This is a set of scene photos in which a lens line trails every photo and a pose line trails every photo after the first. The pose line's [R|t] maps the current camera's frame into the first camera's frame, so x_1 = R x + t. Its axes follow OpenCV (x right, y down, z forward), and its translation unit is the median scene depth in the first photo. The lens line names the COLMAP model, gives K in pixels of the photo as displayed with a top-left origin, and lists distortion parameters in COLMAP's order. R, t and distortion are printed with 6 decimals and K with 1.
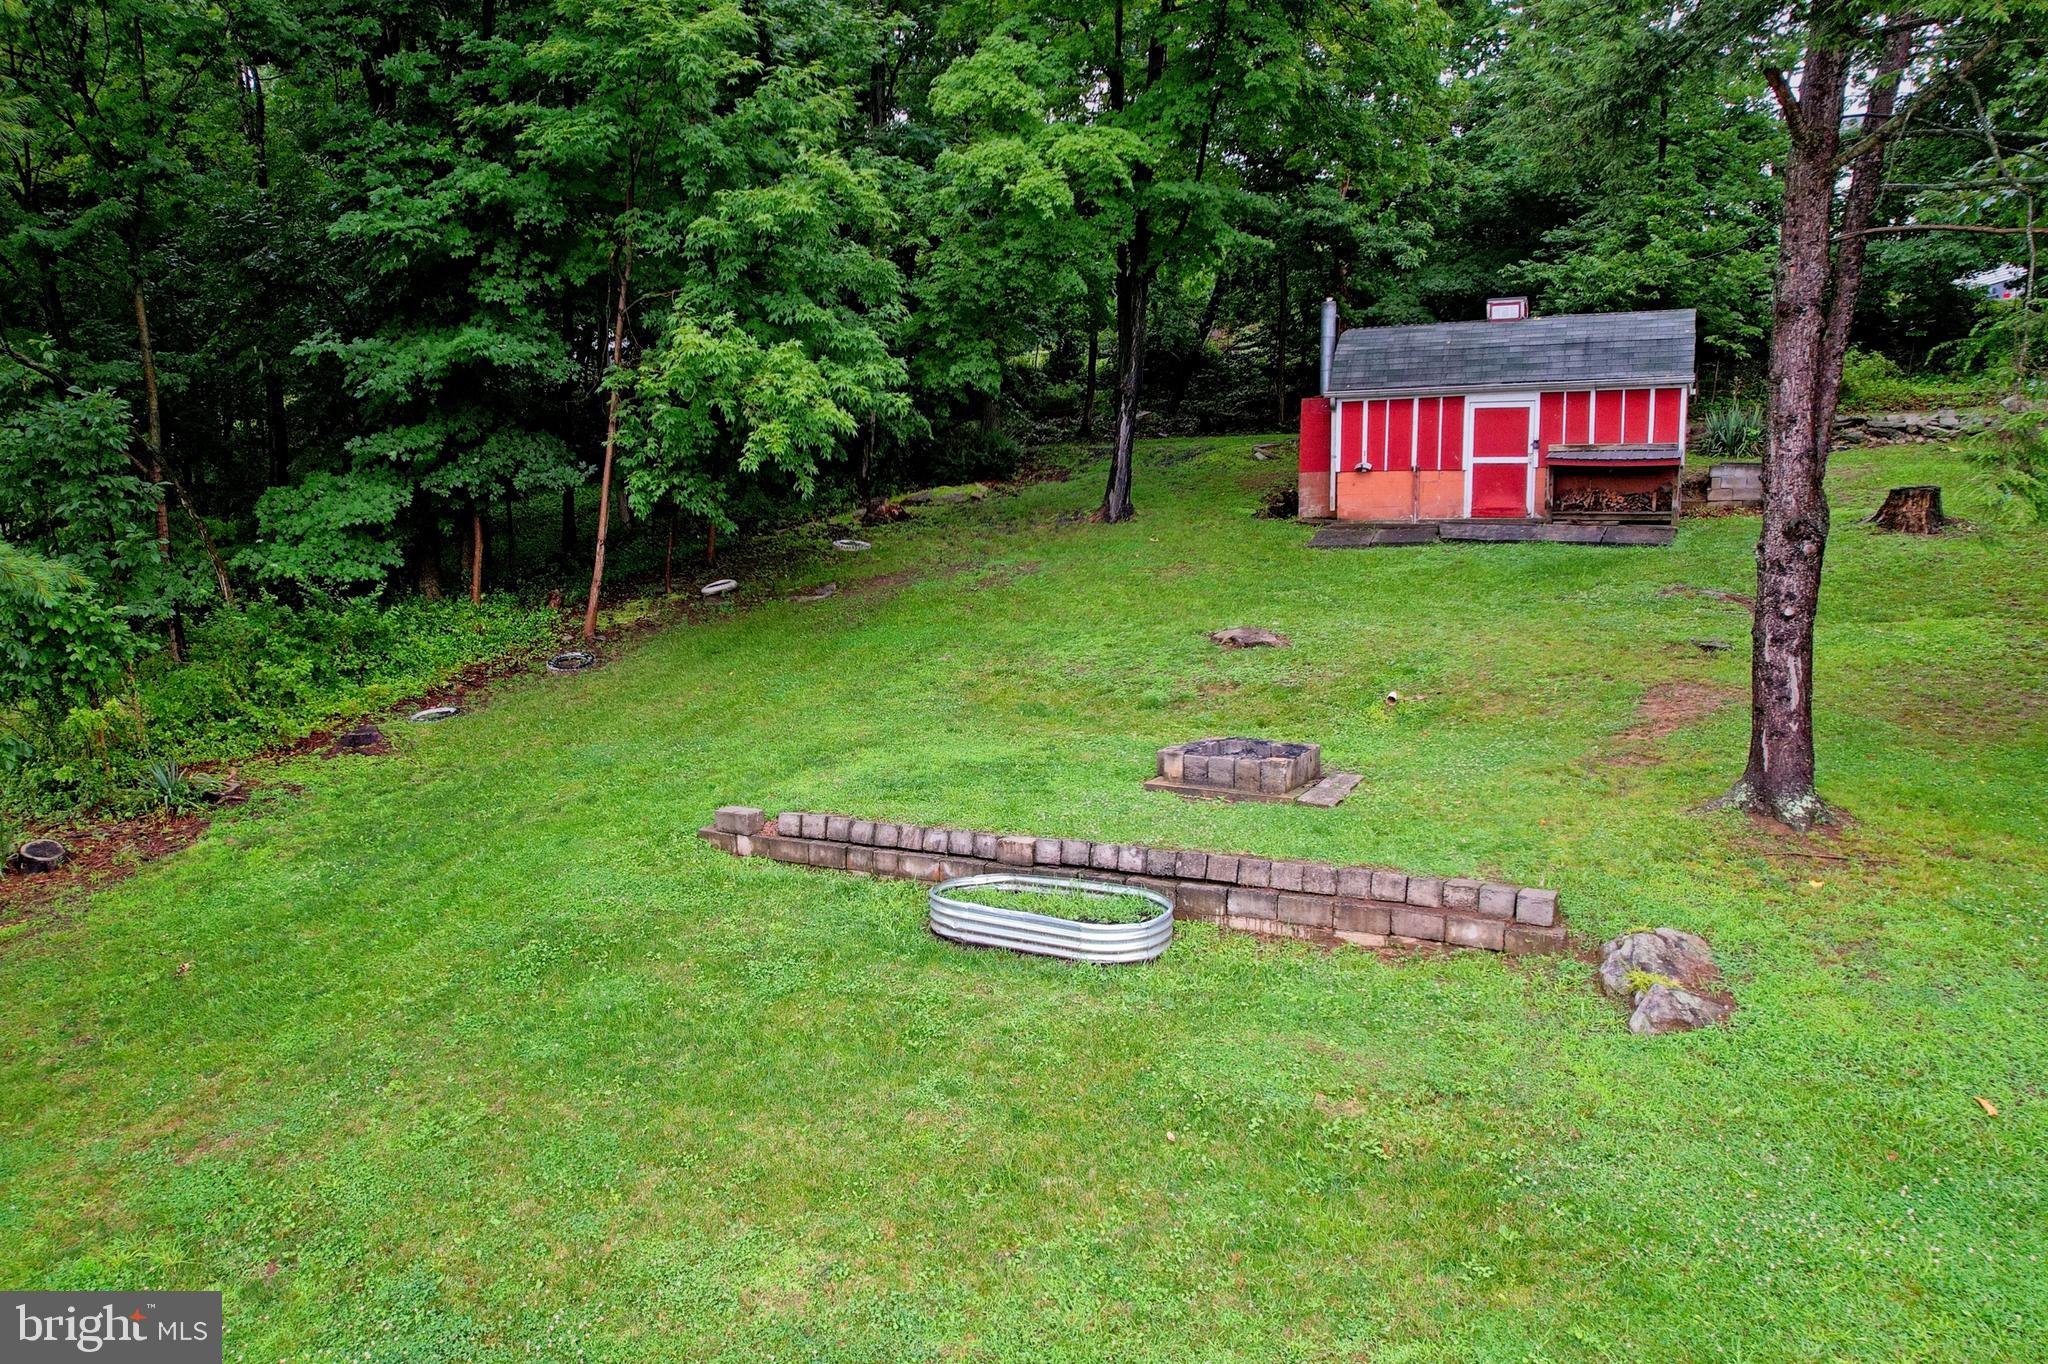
lens RADIAL K [[1486.7, 0, 911.7], [0, 1486.7, 686.8], [0, 0, 1]] dist [-0.054193, 0.002310]
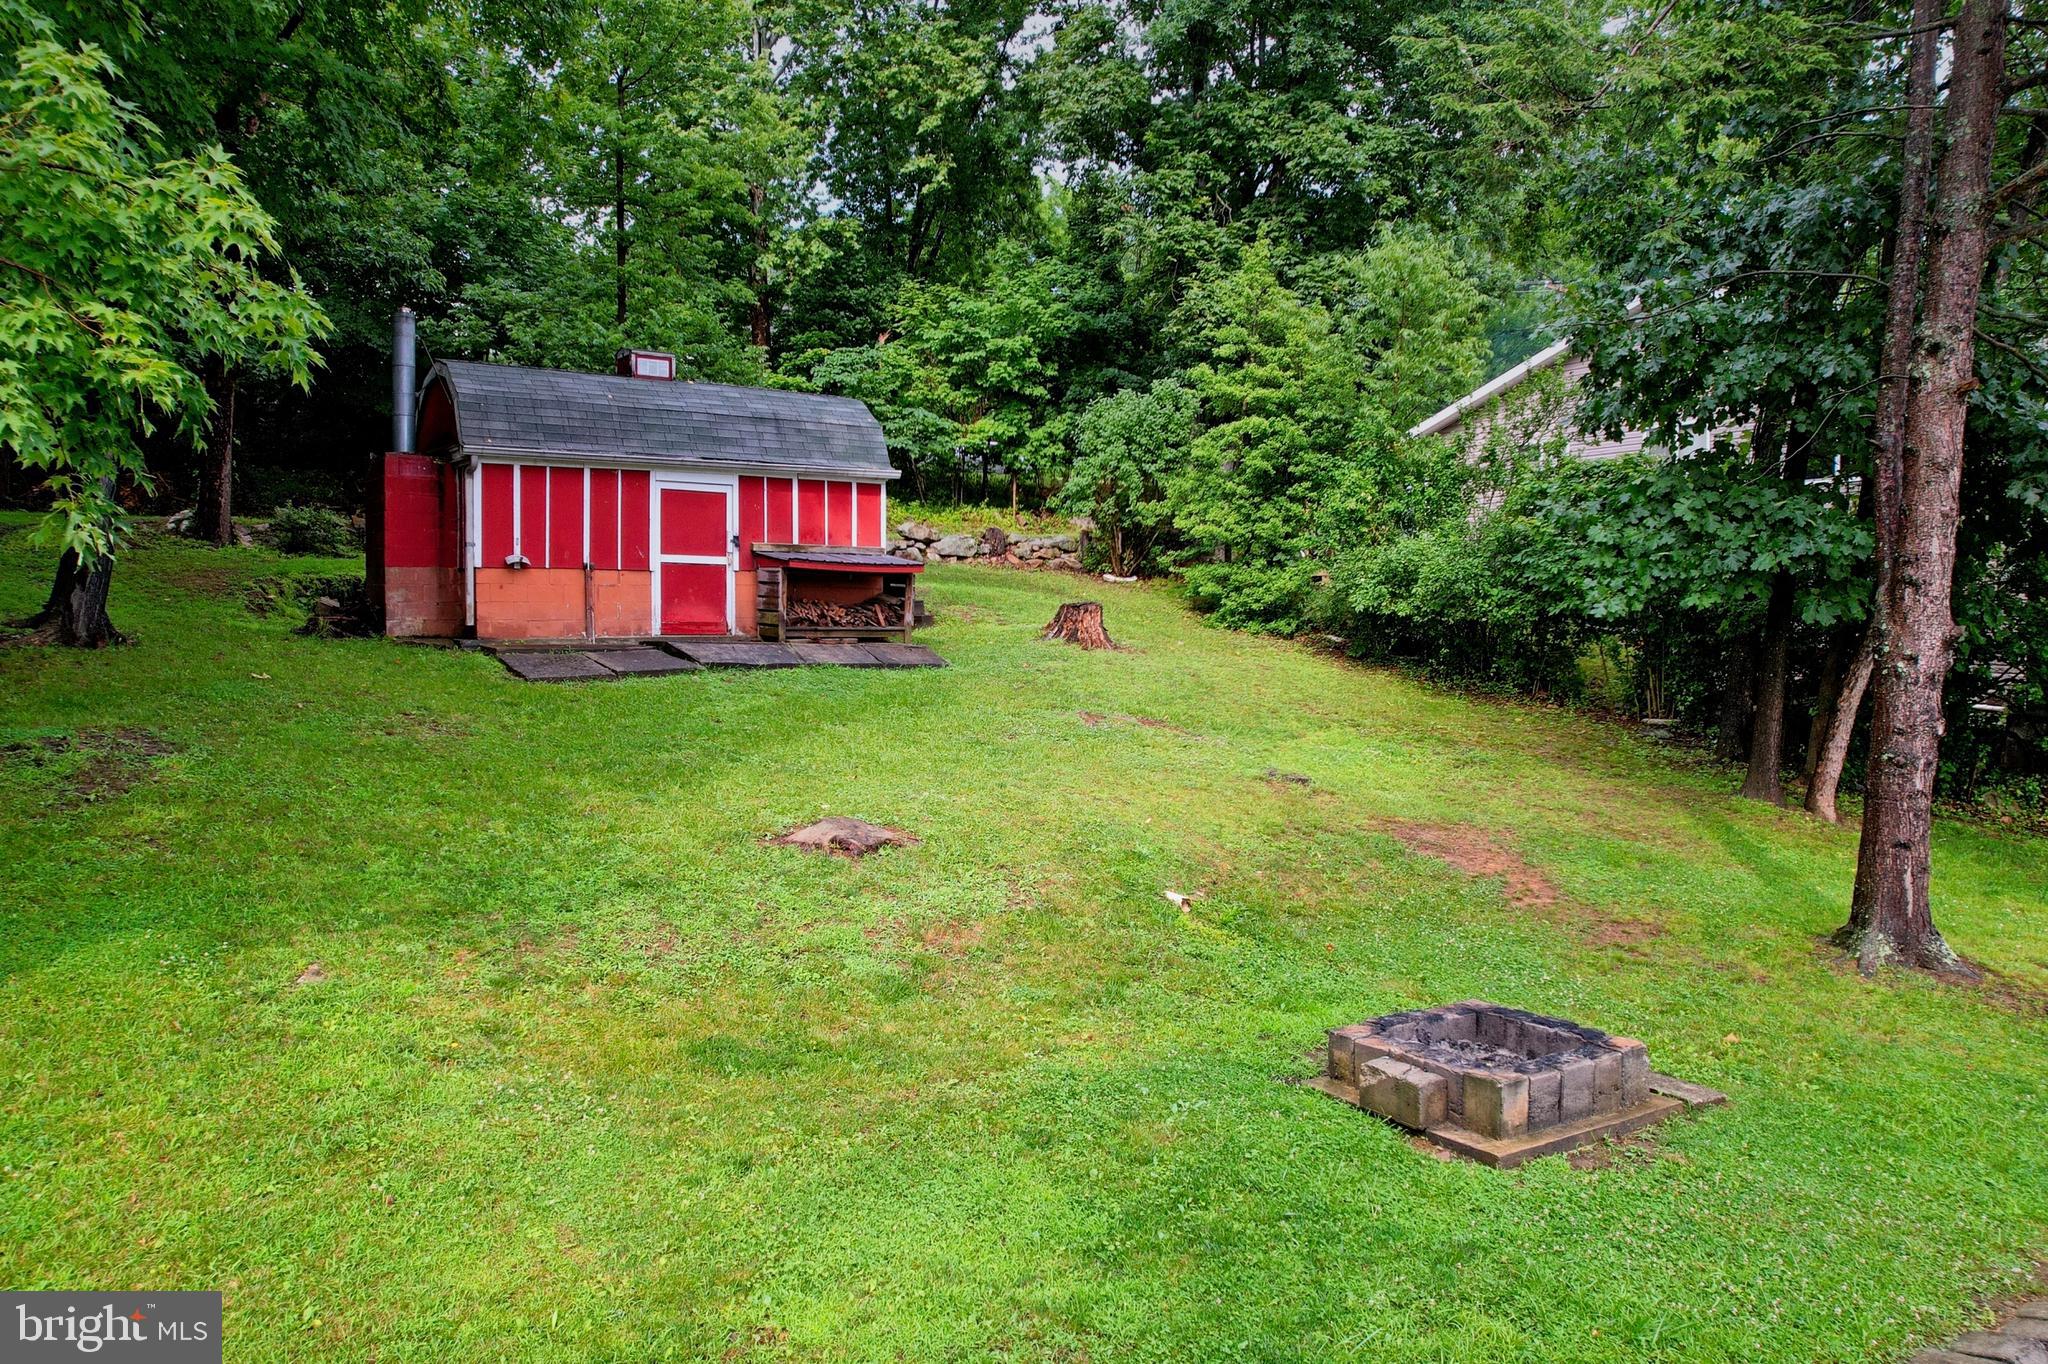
lens RADIAL K [[1464.8, 0, 1023.0], [0, 1464.8, 713.3], [0, 0, 1]] dist [-0.048123, 0.001962]
pose [[0.457852, -0.041776, 0.888046, -0.229356], [0.101885, 0.994780, -0.005732, -0.062165], [-0.883171, 0.093103, 0.459719, 0.596300]]
